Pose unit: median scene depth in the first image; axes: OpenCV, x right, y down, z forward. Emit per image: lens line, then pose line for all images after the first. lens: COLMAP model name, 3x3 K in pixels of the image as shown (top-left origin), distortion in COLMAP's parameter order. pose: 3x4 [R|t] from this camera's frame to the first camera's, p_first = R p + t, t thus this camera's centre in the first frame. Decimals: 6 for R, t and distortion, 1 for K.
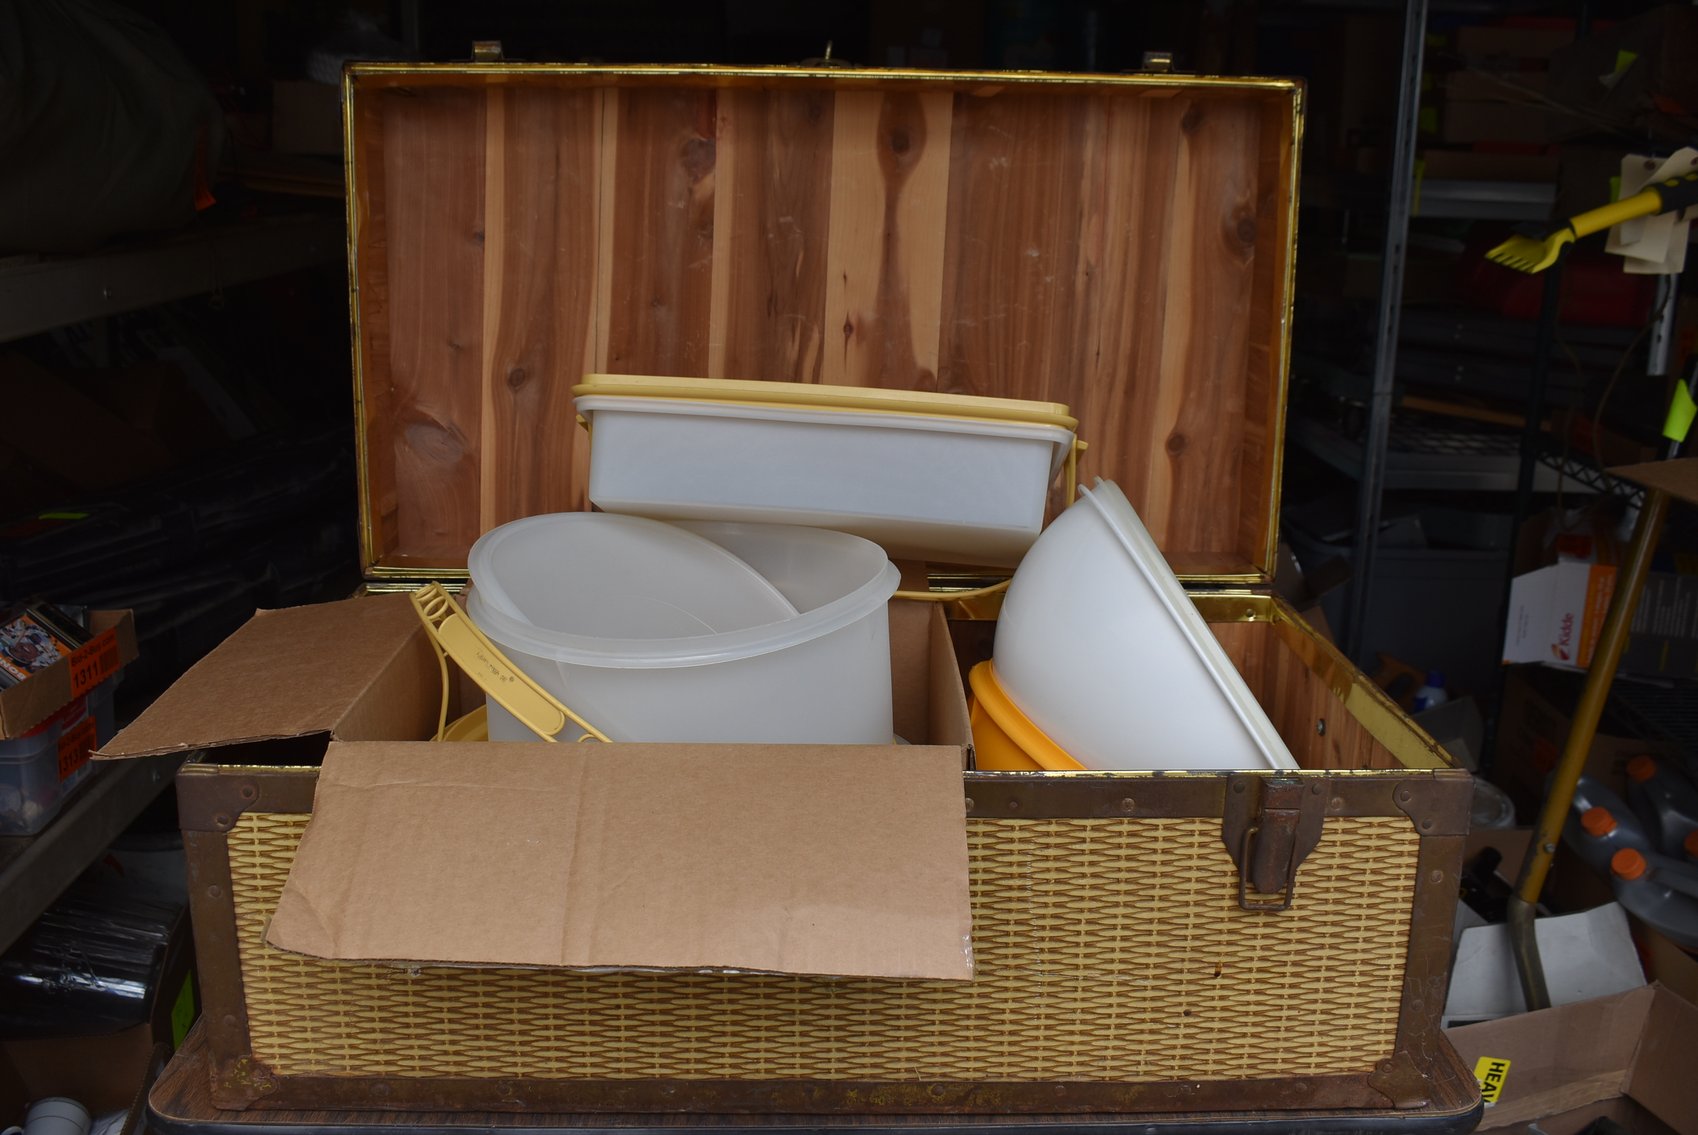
lens RADIAL K [[1608.9, 0, 848.8], [0, 1608.9, 568.8], [0, 0, 1]] dist [-0.063704, 0.000000]
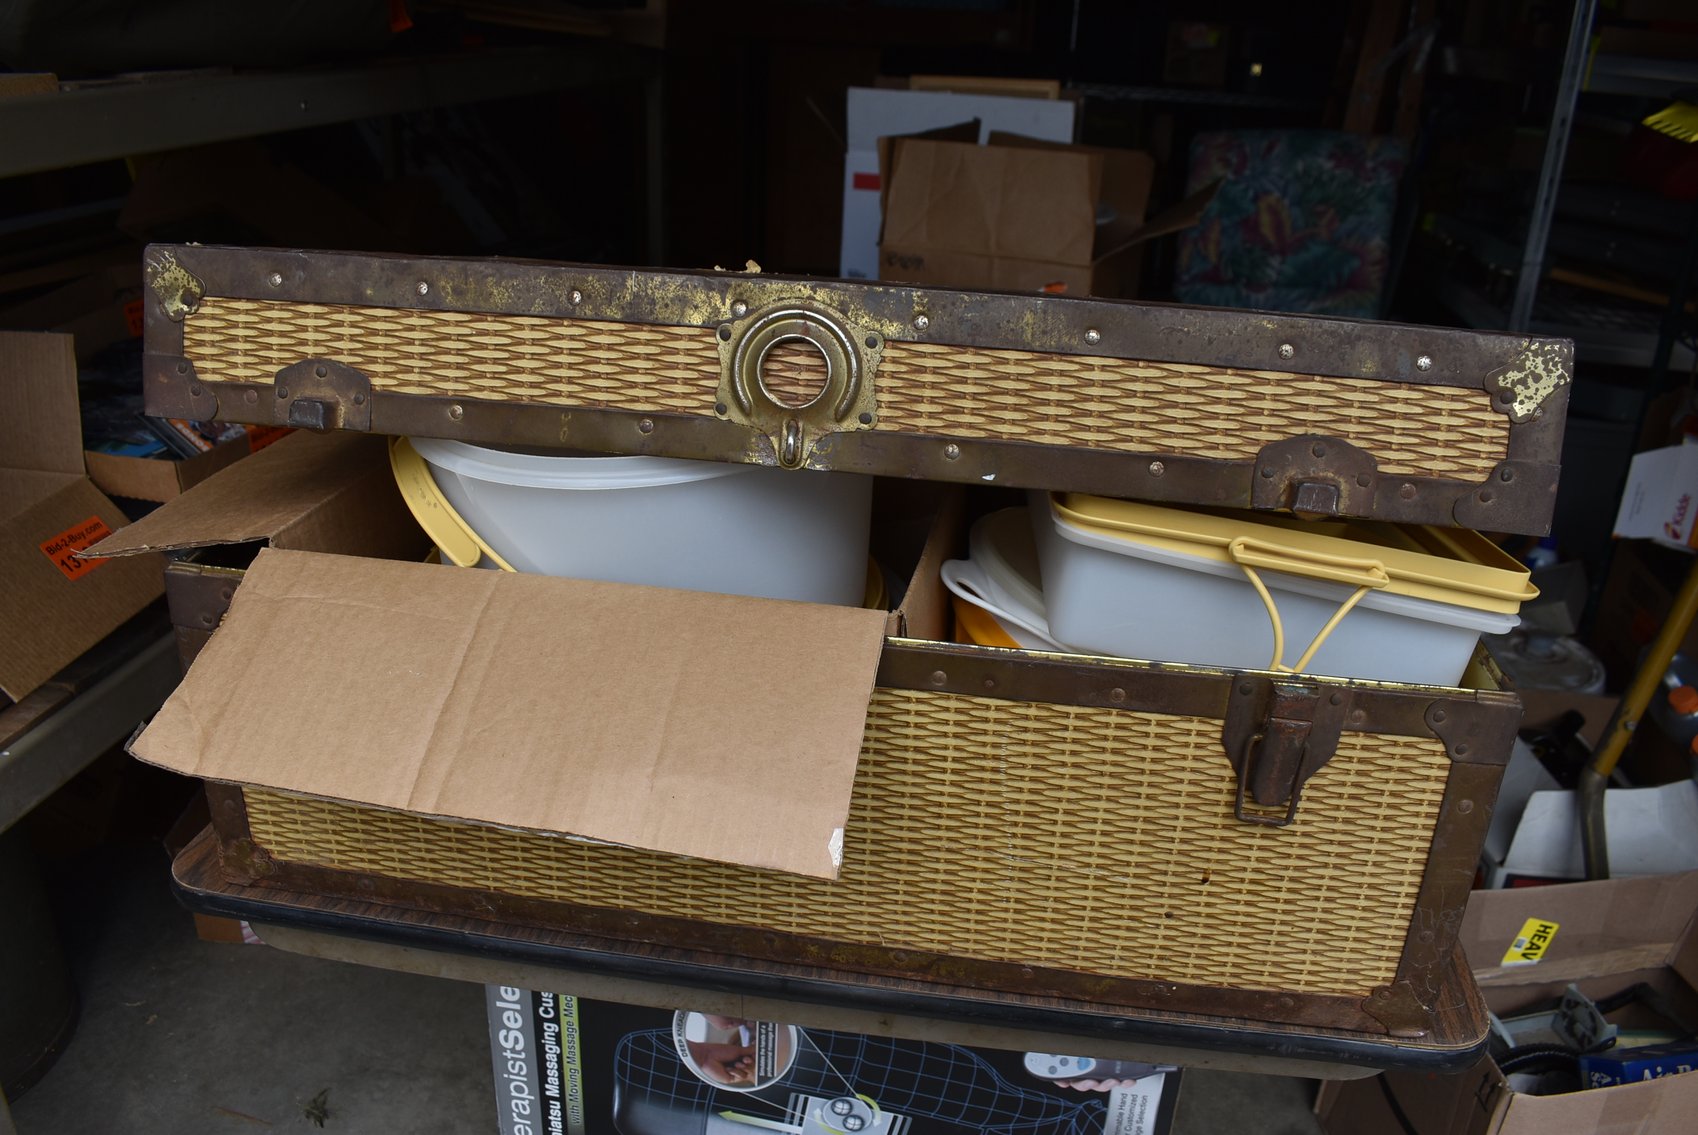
lens RADIAL K [[1315.8, 0, 846.1], [0, 1315.8, 564.0], [0, 0, 1]] dist [-0.086292, 0.009061]
pose [[0.983529, 0.088365, -0.157676, 0.127808], [-0.065621, 0.987394, 0.144035, -0.021362], [0.168417, -0.131316, 0.976930, 0.251726]]
